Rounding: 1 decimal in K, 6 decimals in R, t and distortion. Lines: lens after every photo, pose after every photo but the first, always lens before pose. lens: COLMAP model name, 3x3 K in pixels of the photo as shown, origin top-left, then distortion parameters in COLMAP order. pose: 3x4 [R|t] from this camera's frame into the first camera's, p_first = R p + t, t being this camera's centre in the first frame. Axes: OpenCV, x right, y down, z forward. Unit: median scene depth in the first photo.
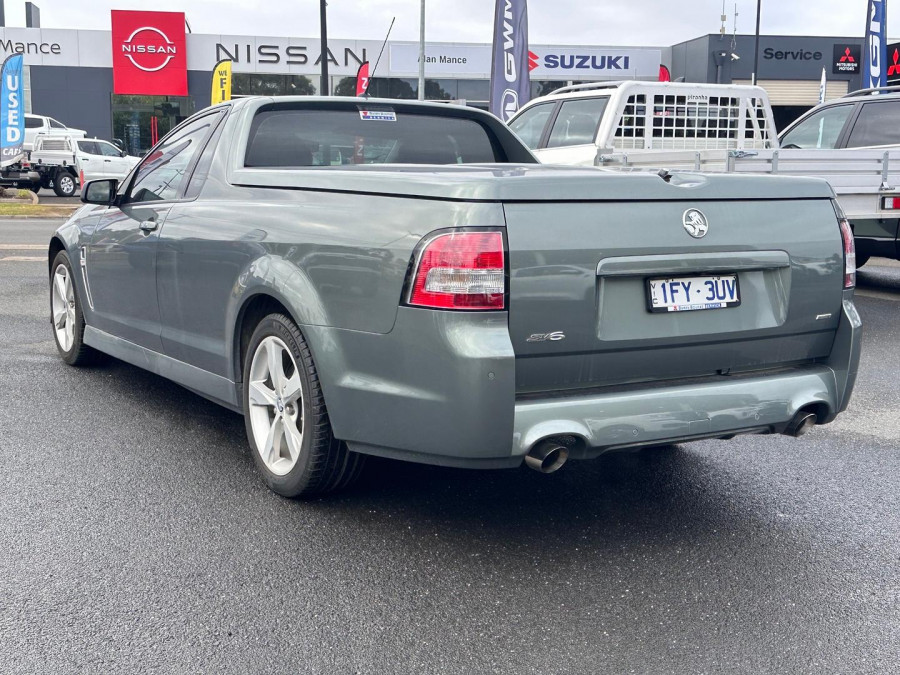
lens RADIAL K [[1204.4, 0, 450.0], [0, 1204.4, 337.5], [0, 0, 1]] dist [0.124015, -0.007295]
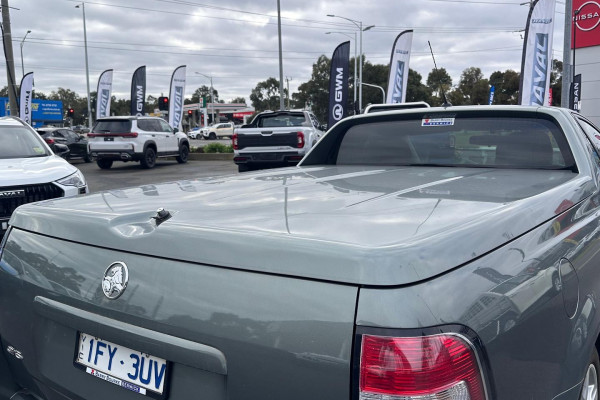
lens RADIAL K [[561.1, 0, 300.0], [0, 561.1, 200.0], [0, 0, 1]] dist [0.048402, -0.006587]
pose [[0.376611, 0.101570, -0.920786, 0.599699], [-0.104707, 0.992269, 0.066629, -0.187903], [0.920435, 0.071320, 0.384334, 0.964844]]
